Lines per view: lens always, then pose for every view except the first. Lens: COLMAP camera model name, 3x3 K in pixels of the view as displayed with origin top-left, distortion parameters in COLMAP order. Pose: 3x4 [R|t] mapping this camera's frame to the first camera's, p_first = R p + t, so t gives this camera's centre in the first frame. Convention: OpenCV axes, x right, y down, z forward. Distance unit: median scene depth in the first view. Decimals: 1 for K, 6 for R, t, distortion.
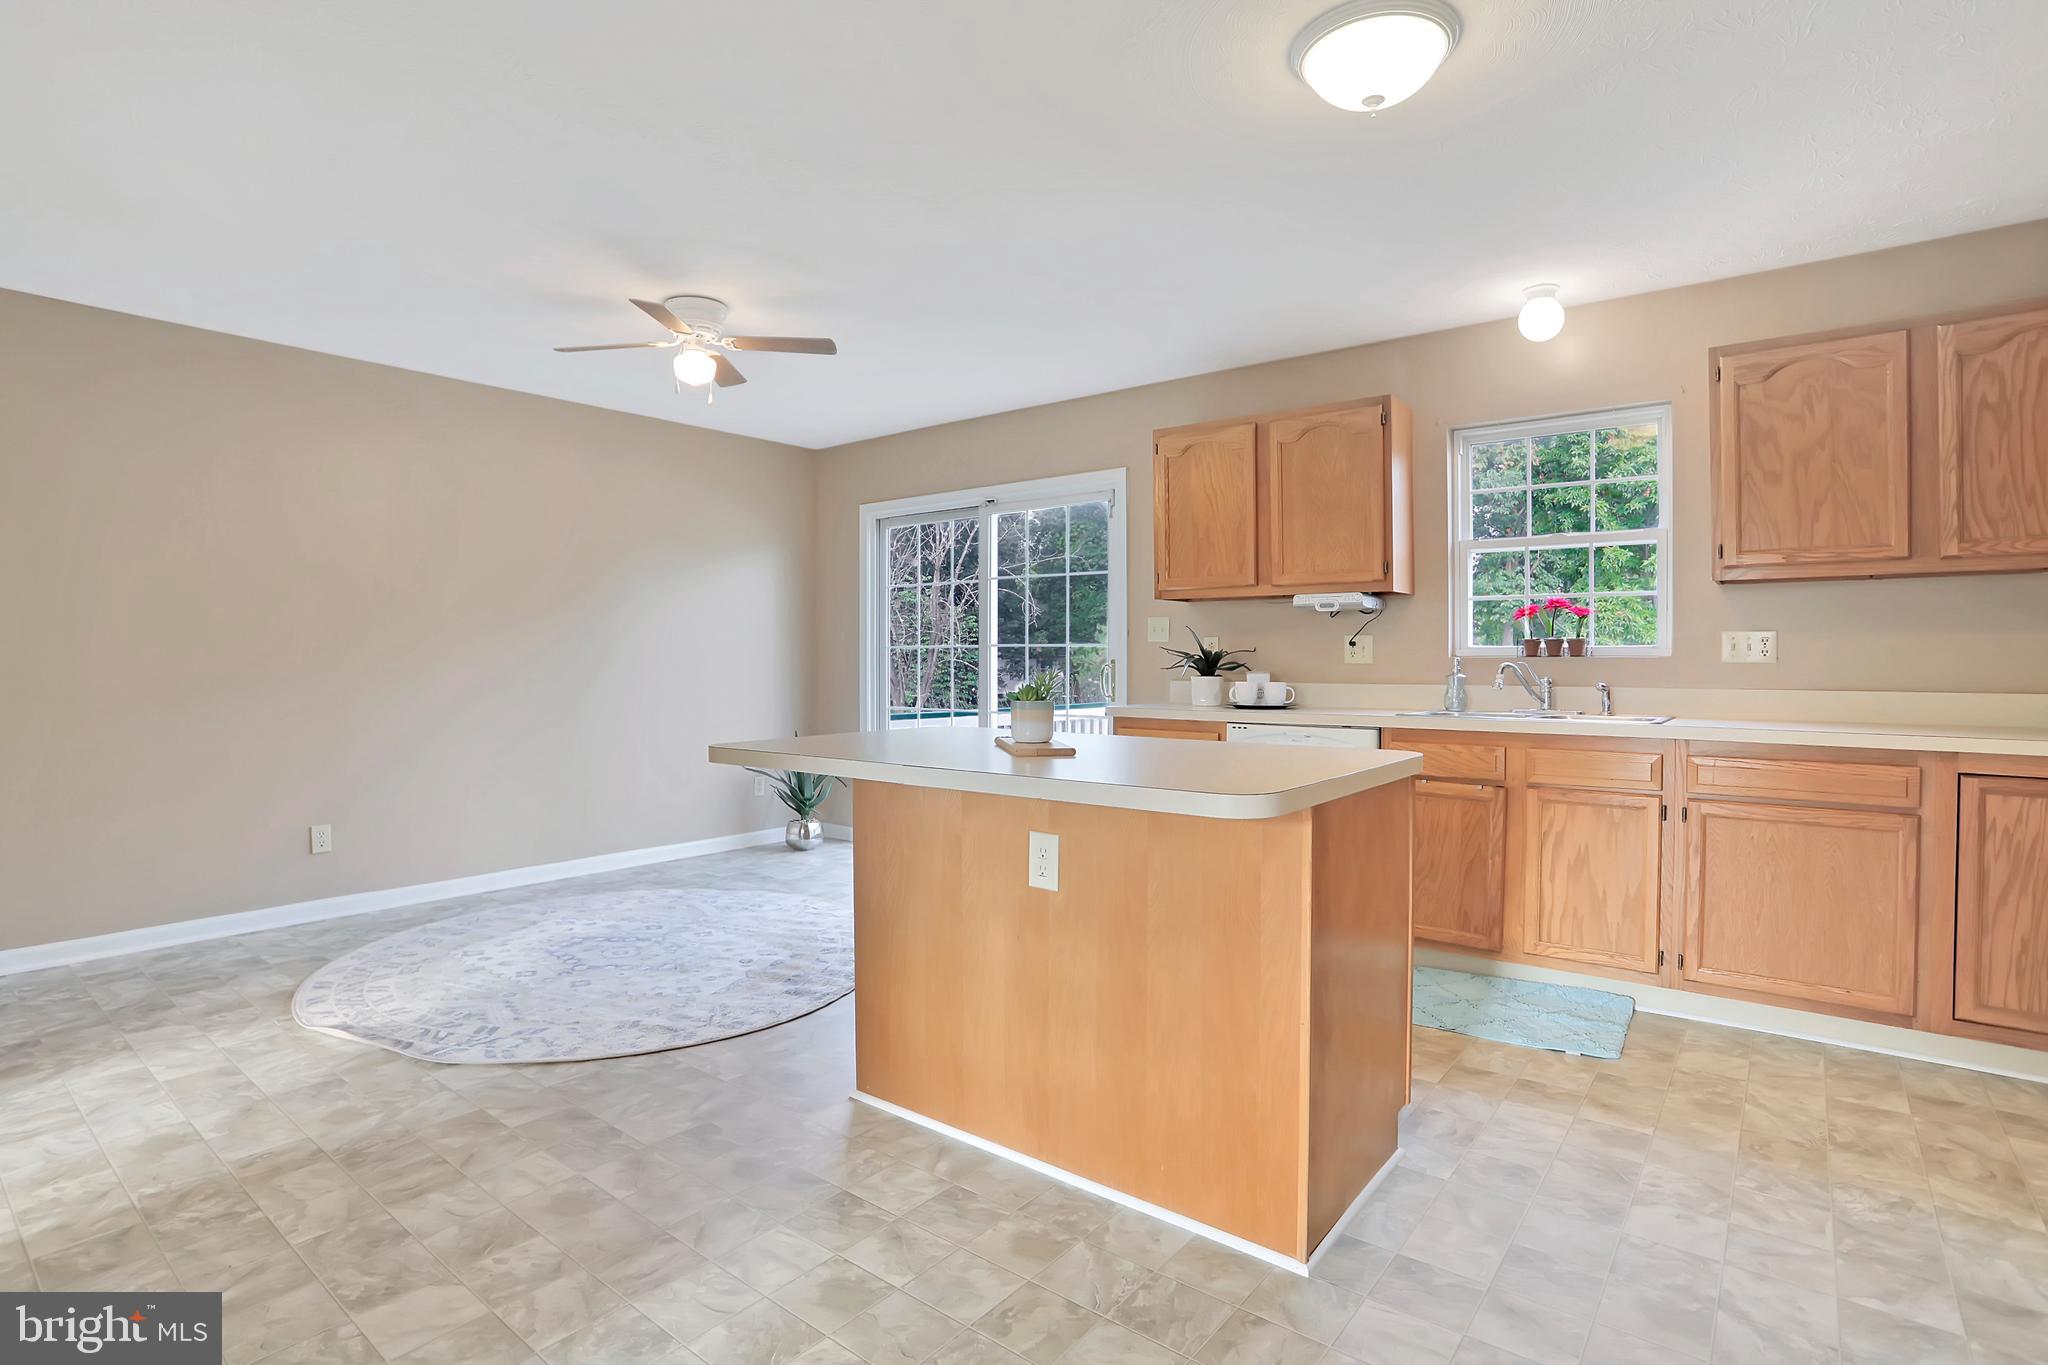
lens RADIAL K [[1009.0, 0, 1025.5], [0, 1009.0, 665.4], [0, 0, 1]] dist [-0.066625, 0.023787]
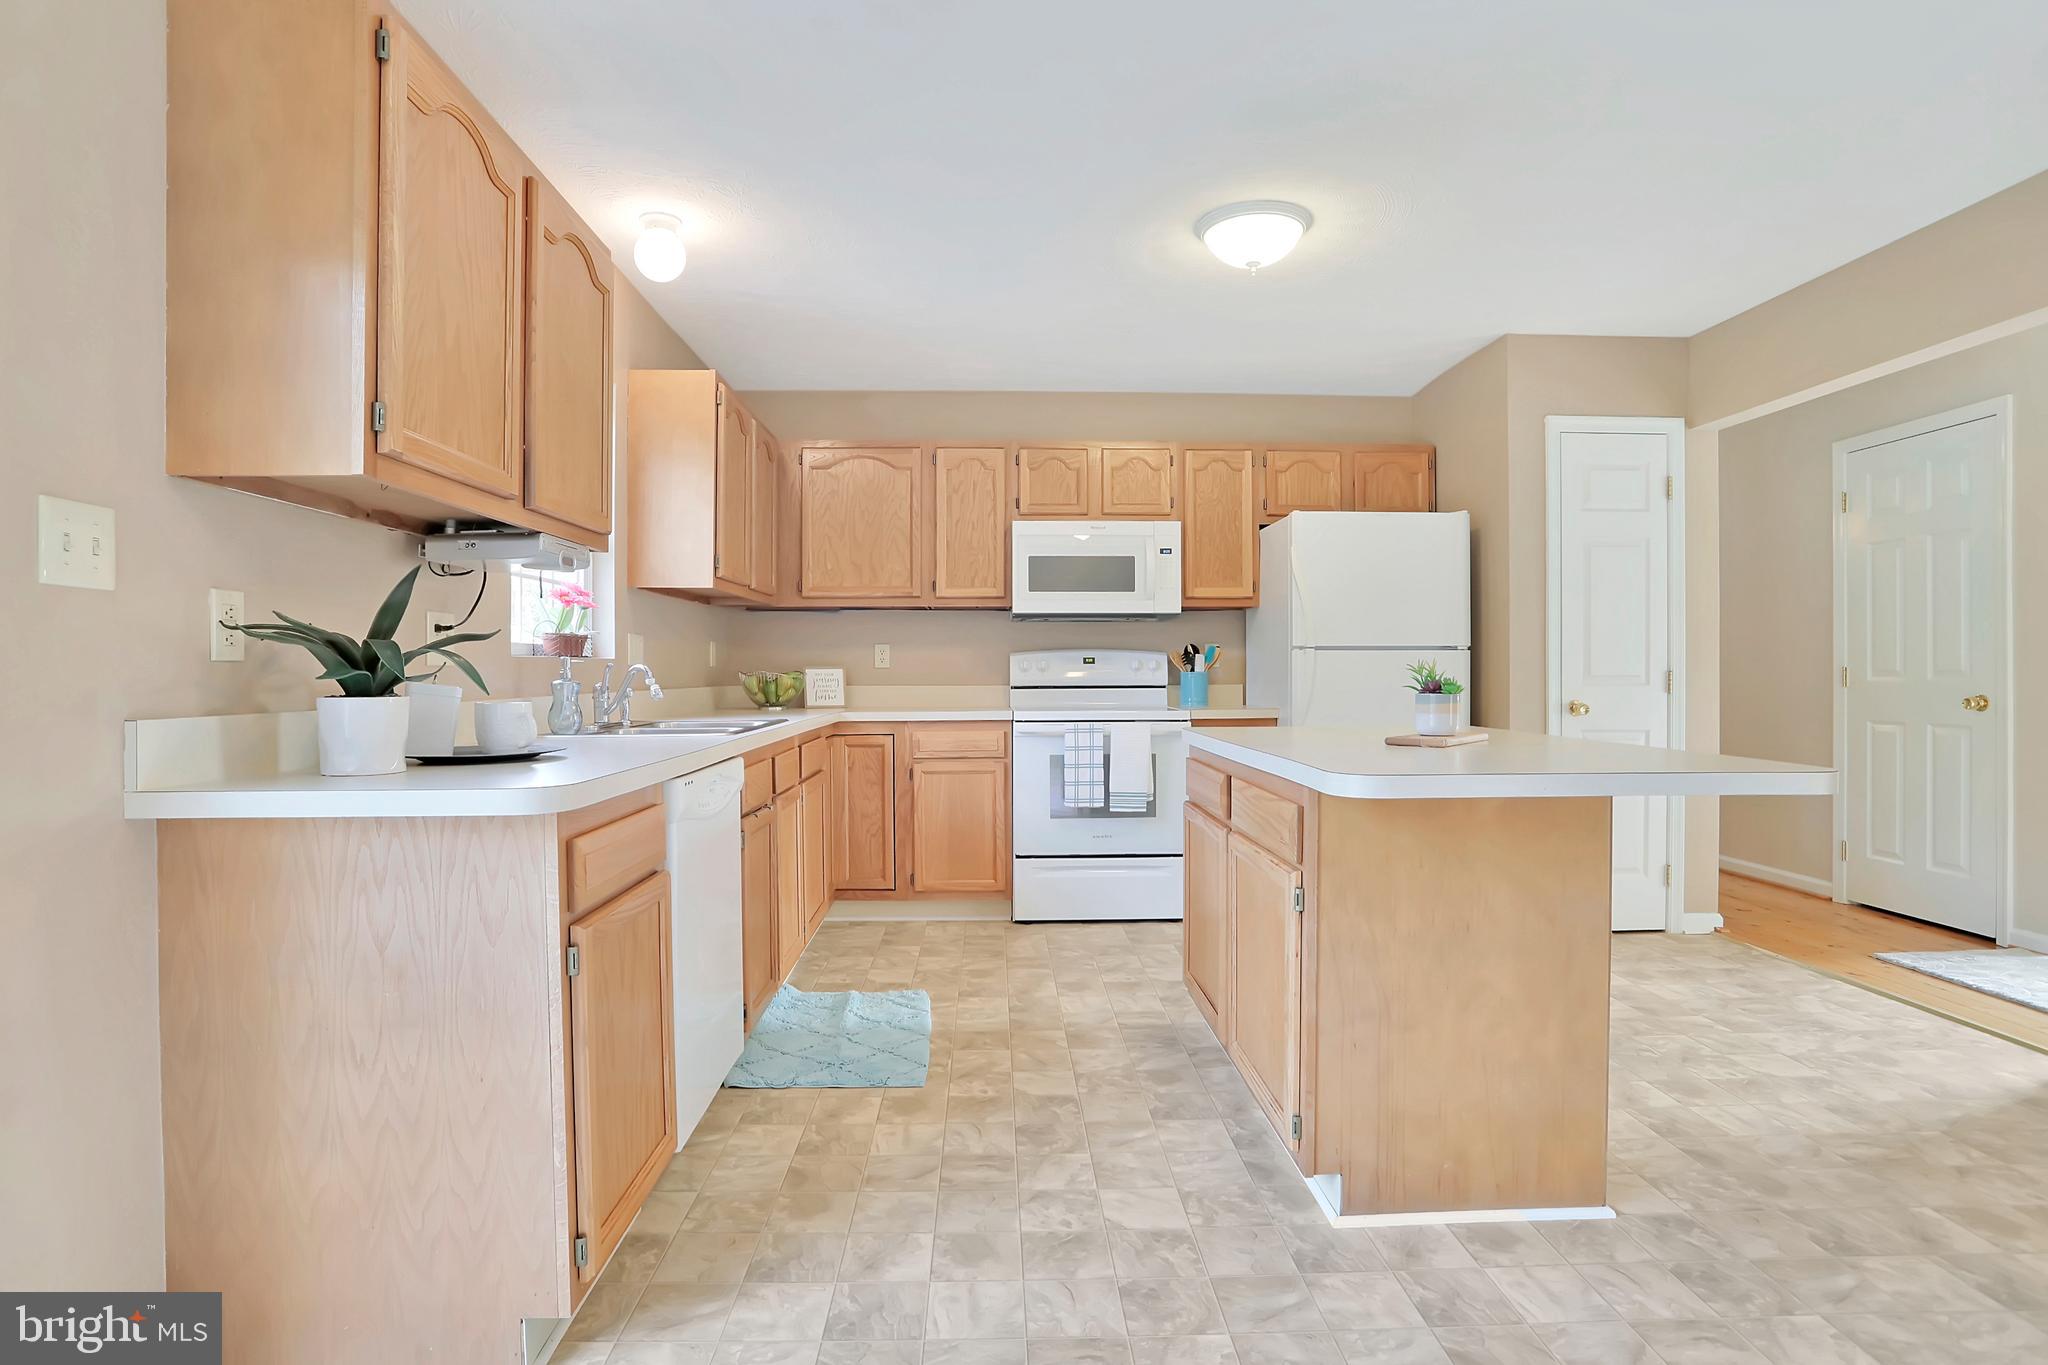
lens RADIAL K [[1065.7, 0, 1013.2], [0, 1065.7, 680.4], [0, 0, 1]] dist [-0.046525, 0.013677]
pose [[-0.643564, -0.003288, 0.765385, -0.394410], [0.012017, 0.999824, 0.014399, 0.002182], [-0.765298, 0.018464, -0.643411, 1.505750]]
